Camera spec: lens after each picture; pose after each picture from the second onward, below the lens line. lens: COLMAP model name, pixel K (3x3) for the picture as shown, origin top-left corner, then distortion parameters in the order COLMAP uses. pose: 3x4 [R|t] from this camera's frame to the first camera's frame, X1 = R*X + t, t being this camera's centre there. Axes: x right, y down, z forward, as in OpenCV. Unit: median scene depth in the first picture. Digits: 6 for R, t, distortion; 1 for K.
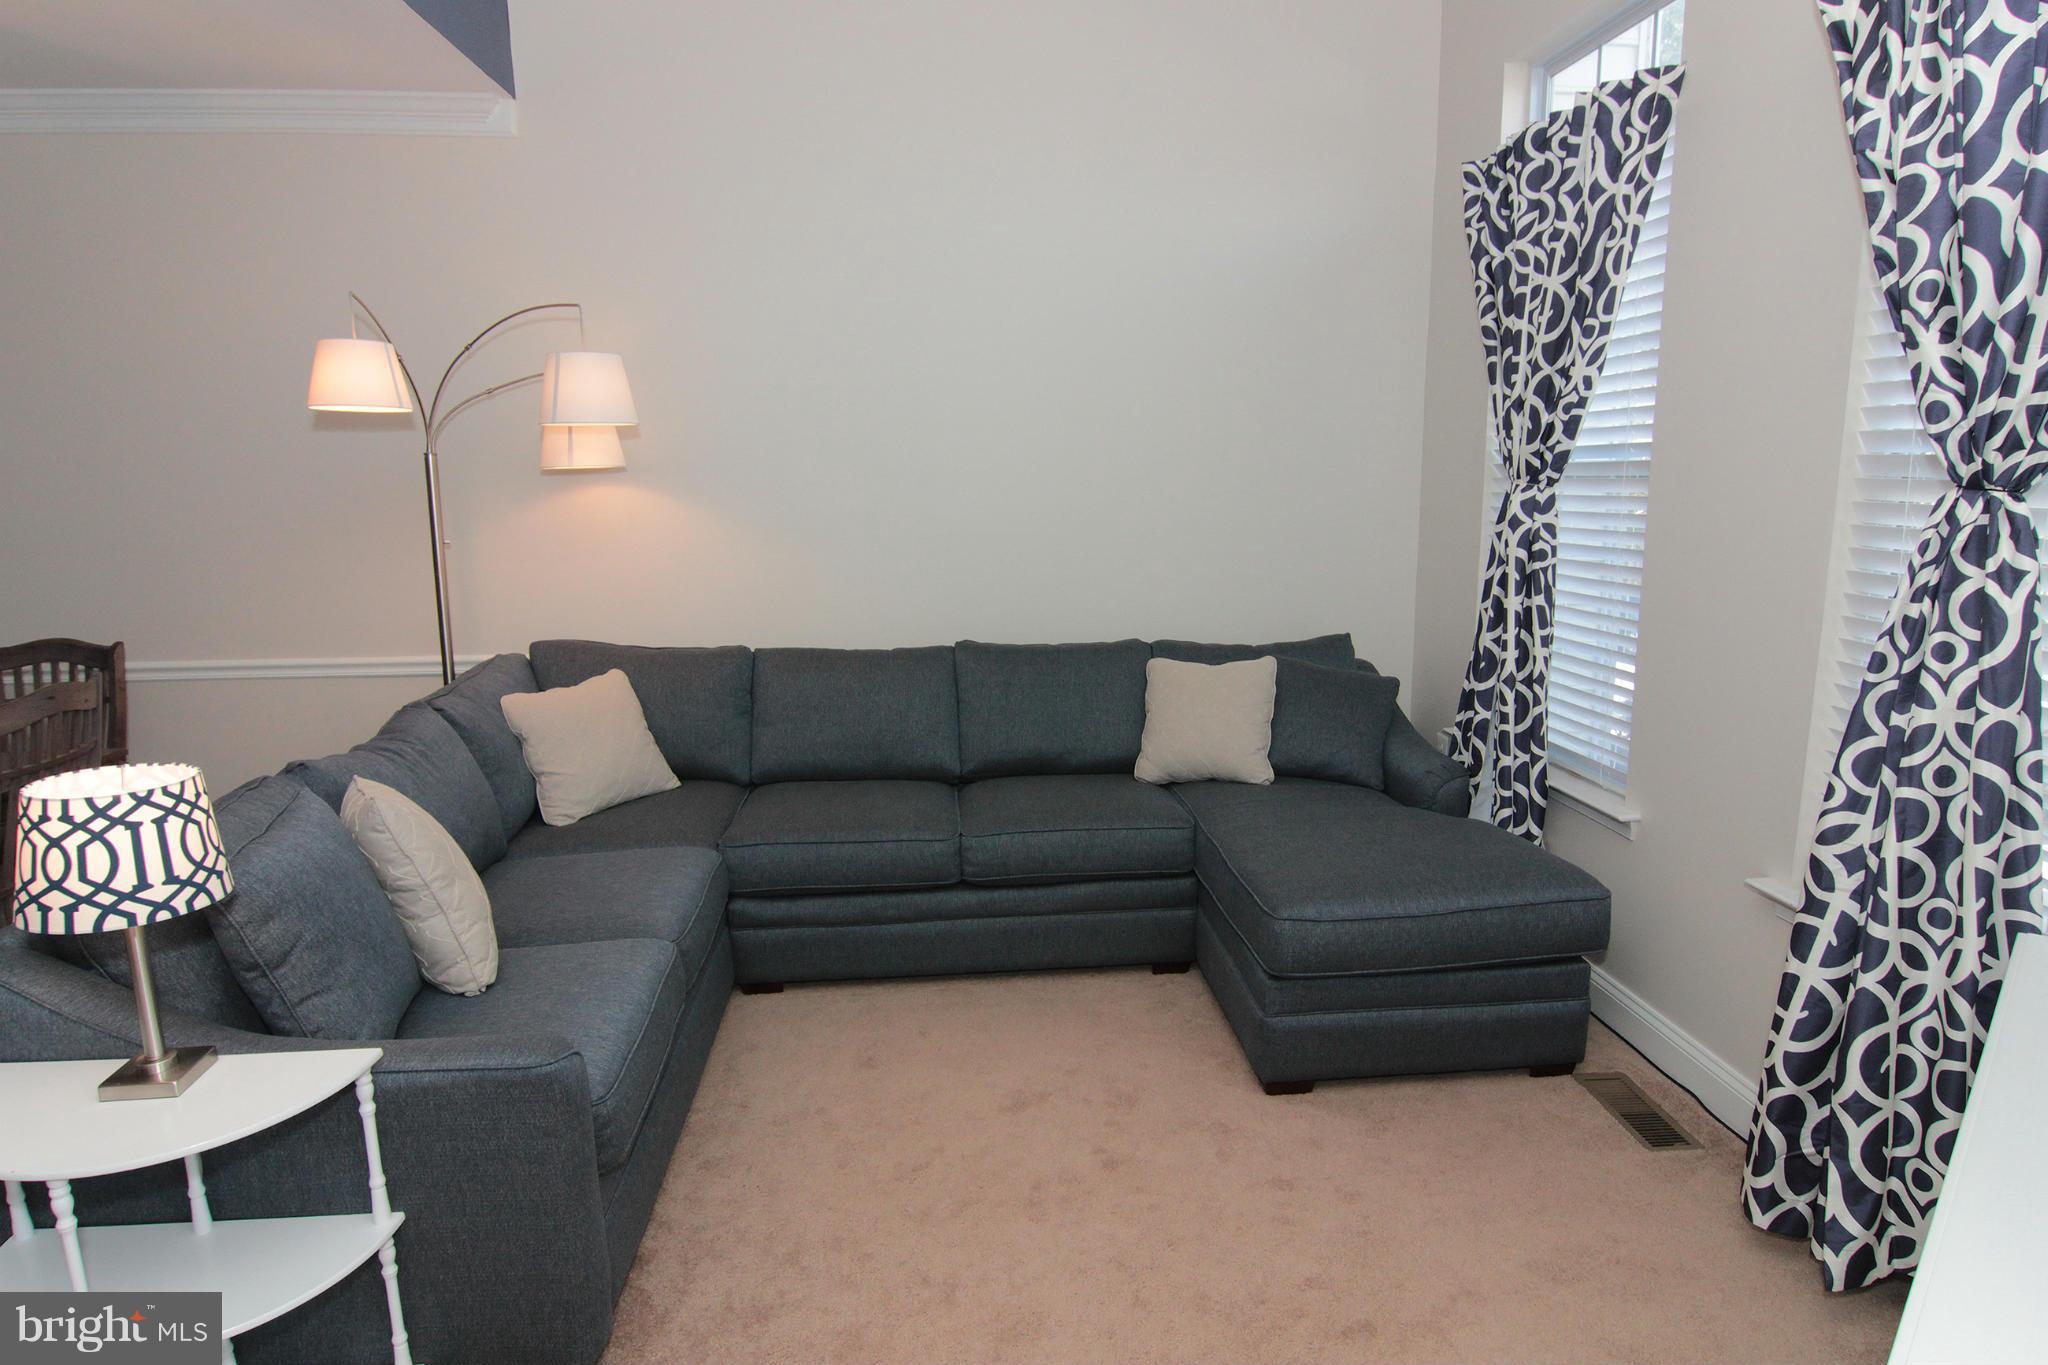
lens RADIAL K [[1159.0, 0, 1033.0], [0, 1159.0, 676.2], [0, 0, 1]] dist [-0.004530, -0.012374]
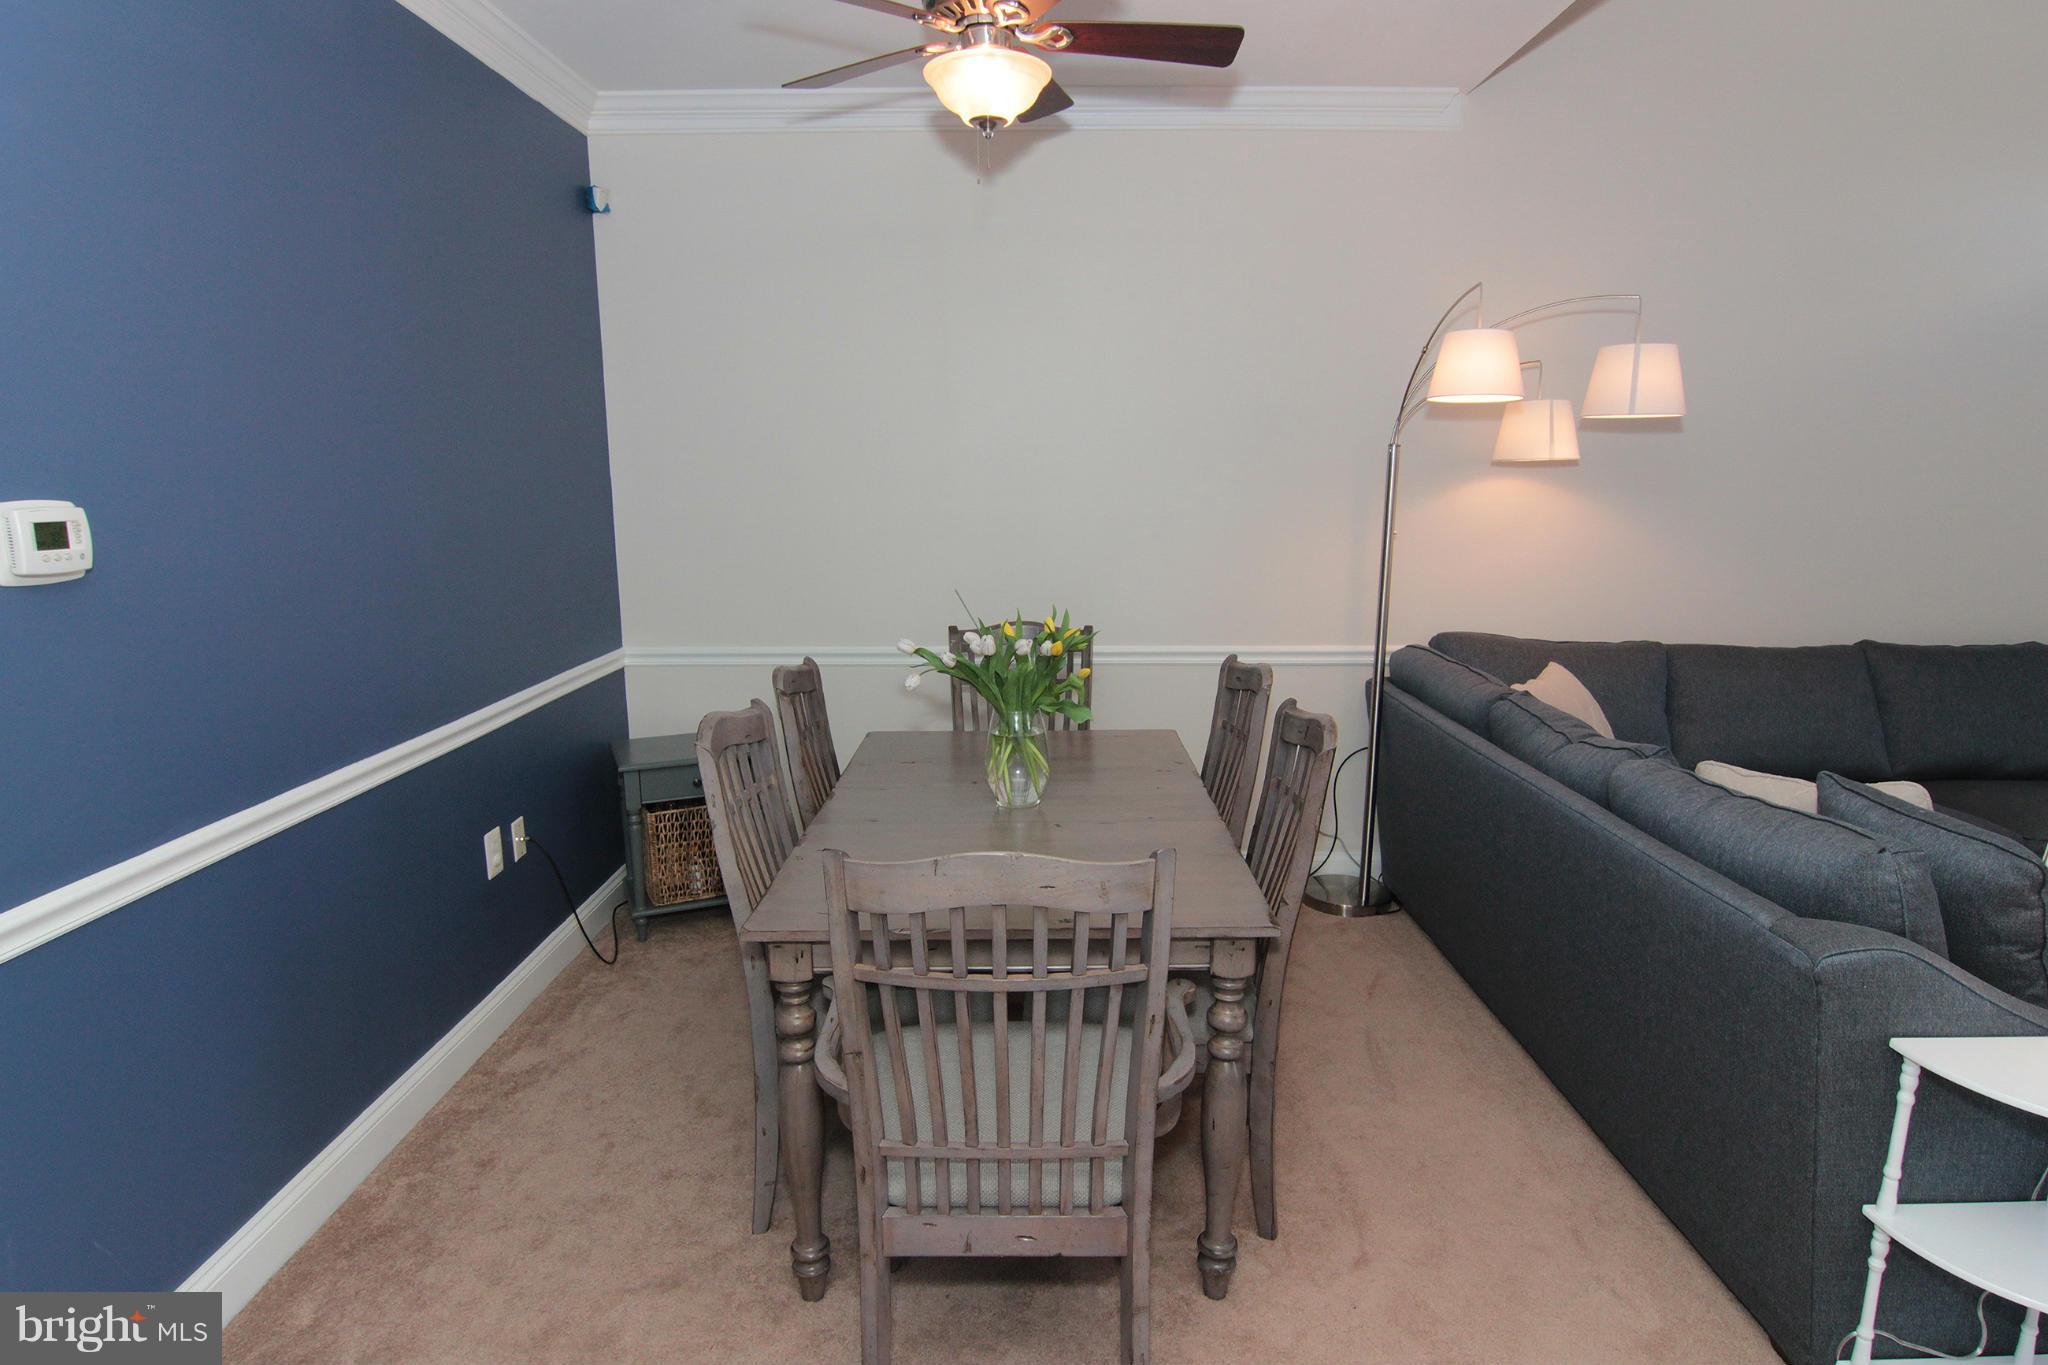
lens RADIAL K [[1159.0, 0, 1033.0], [0, 1159.0, 676.2], [0, 0, 1]] dist [-0.004530, -0.012374]
pose [[0.995014, 0.021049, -0.097490, -0.997490], [-0.021341, 0.999770, -0.001954, 0.024788], [0.097426, 0.004025, 0.995235, -0.052118]]
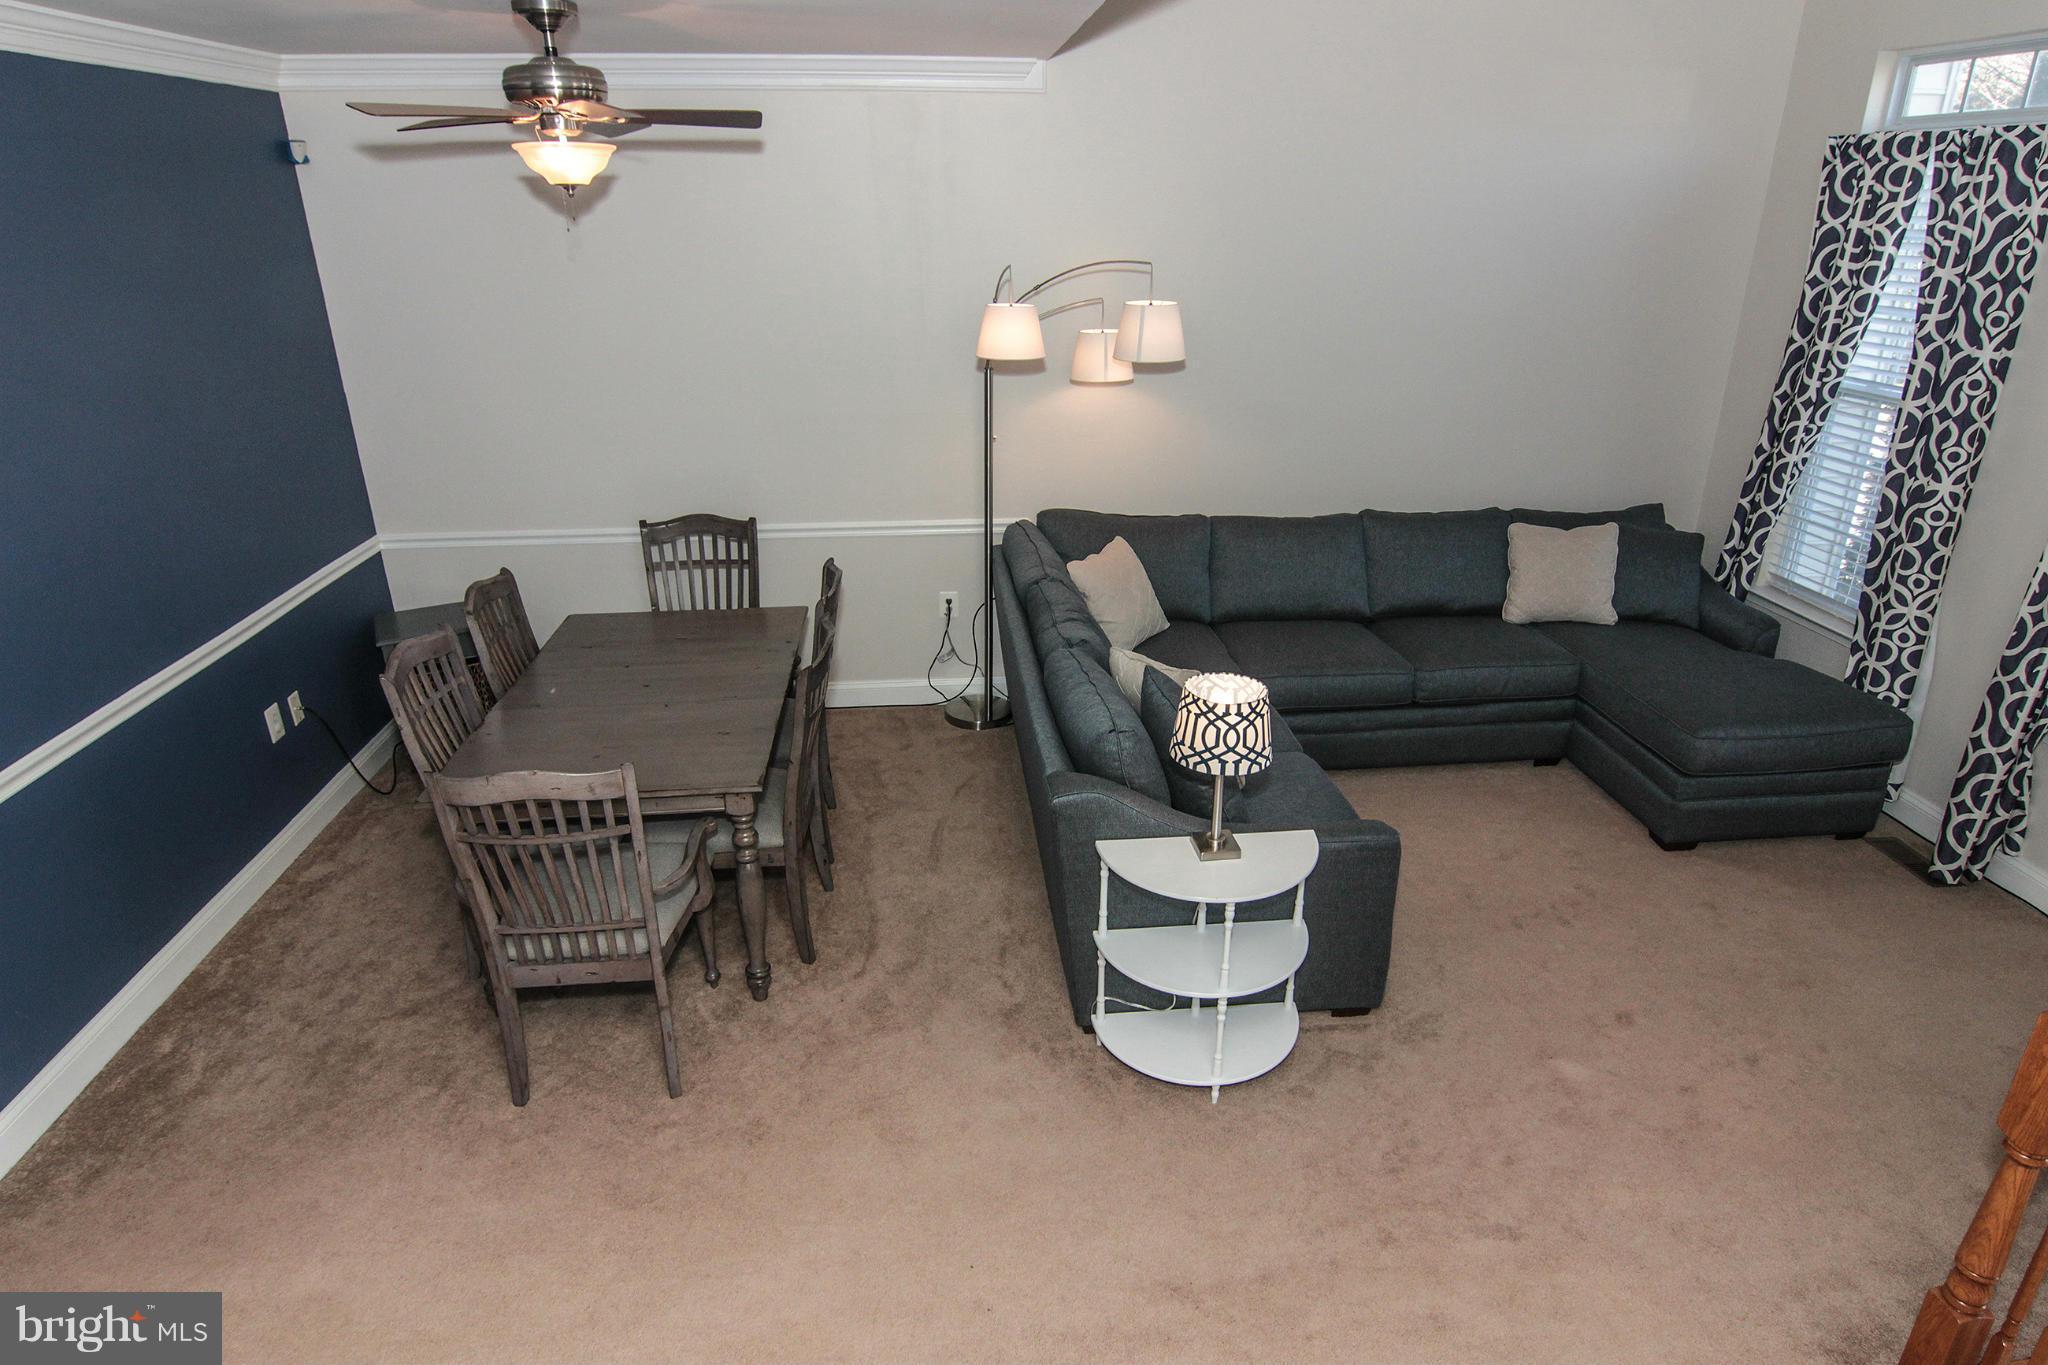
lens RADIAL K [[1153.2, 0, 1037.6], [0, 1153.2, 681.2], [0, 0, 1]] dist [-0.018641, -0.002554]
pose [[0.999972, 0.005038, 0.005550, -0.643637], [-0.006104, 0.977065, 0.212852, -0.171087], [-0.004350, -0.212880, 0.977069, -0.419441]]
